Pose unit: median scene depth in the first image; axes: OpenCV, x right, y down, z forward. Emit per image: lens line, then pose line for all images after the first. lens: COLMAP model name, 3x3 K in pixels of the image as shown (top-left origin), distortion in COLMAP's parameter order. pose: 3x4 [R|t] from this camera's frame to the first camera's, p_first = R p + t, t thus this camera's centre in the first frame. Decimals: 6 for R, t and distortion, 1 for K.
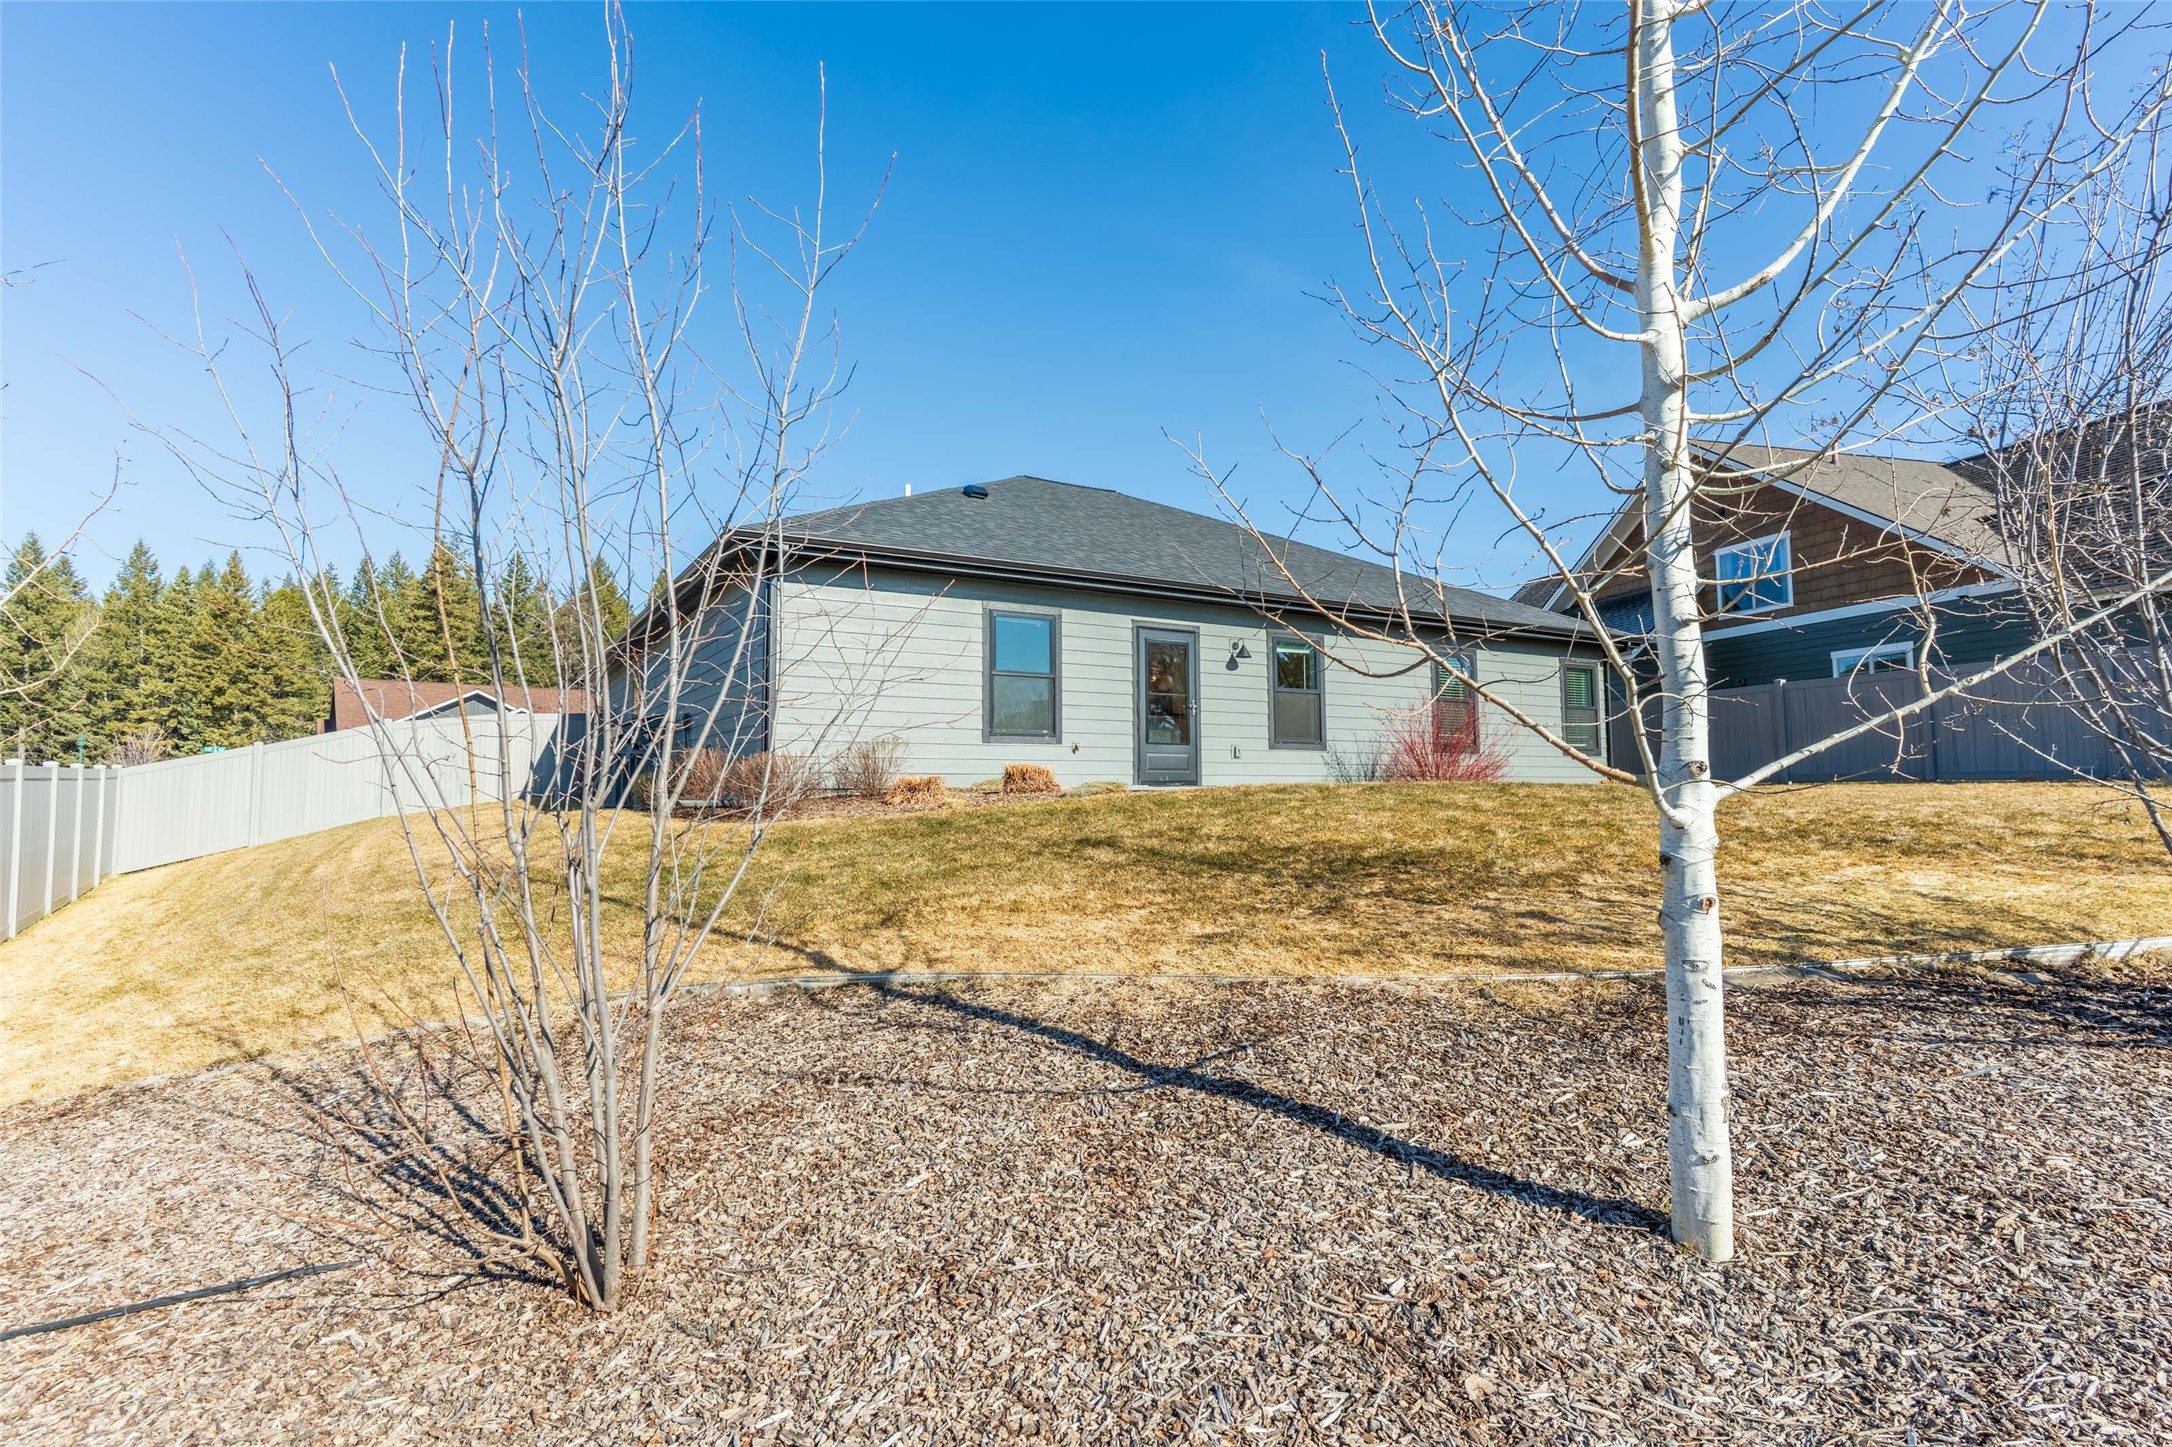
lens RADIAL K [[1025.4, 0, 1083.9], [0, 1025.4, 722.5], [0, 0, 1]] dist [0.002473, 0.001268]
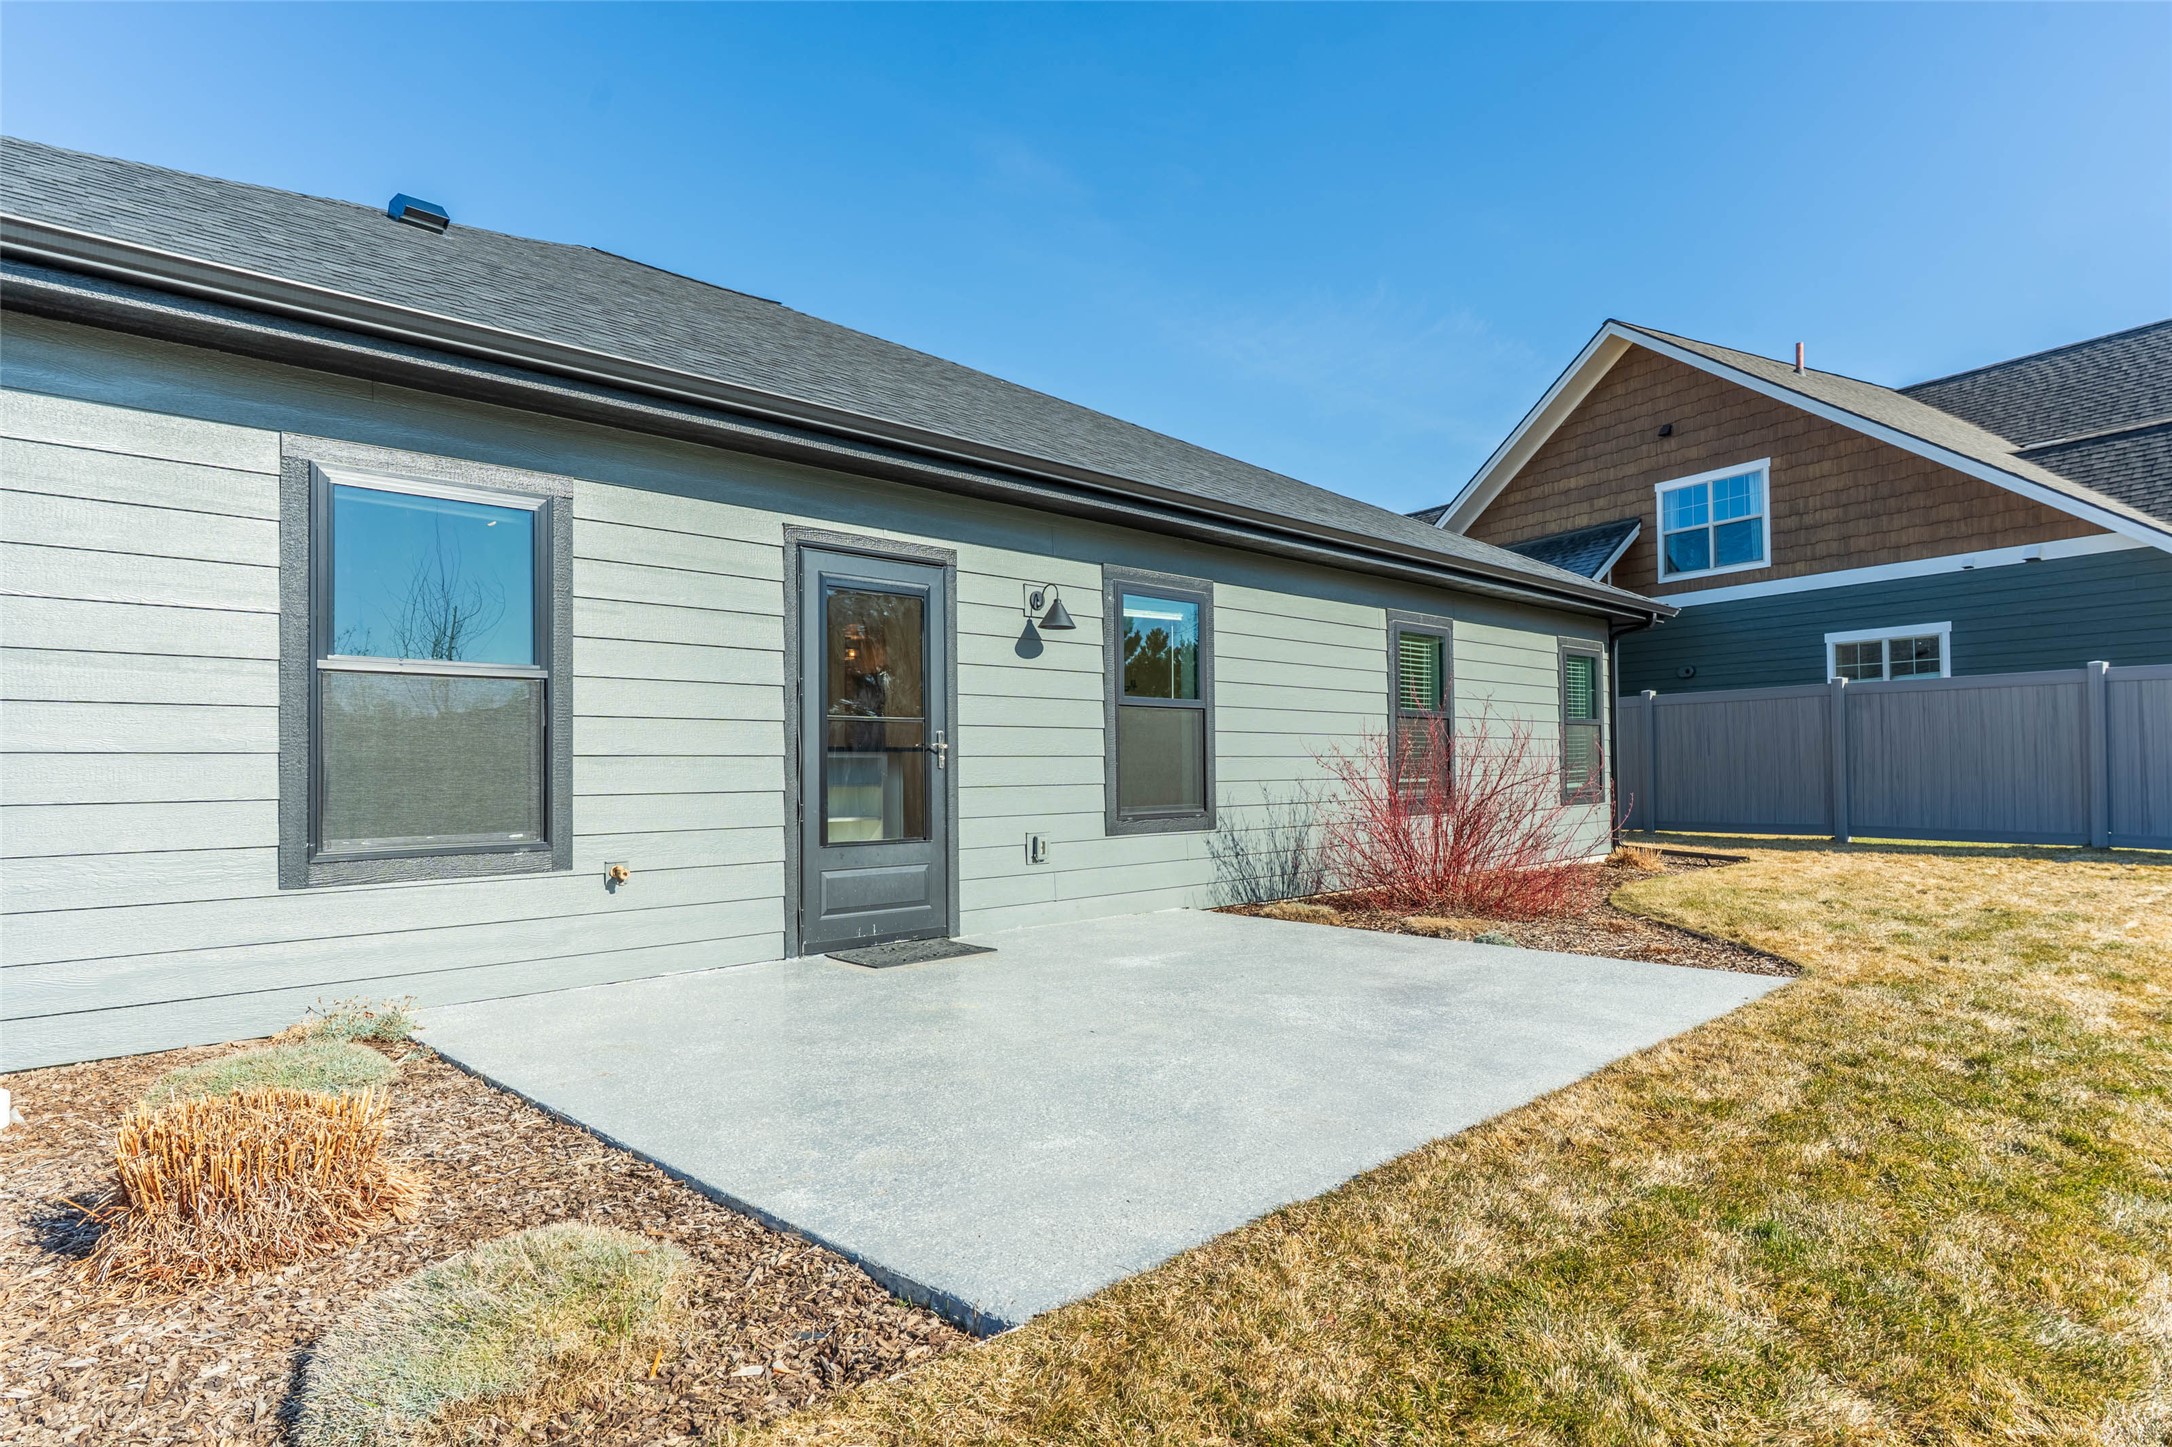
lens RADIAL K [[1247.0, 0, 1093.3], [0, 1247.0, 738.4], [0, 0, 1]] dist [-0.003286, -0.000378]
pose [[0.966809, 0.004313, 0.255464, 0.037892], [-0.015310, 0.999039, 0.041074, -0.039542], [-0.255041, -0.043622, 0.965946, 0.495588]]
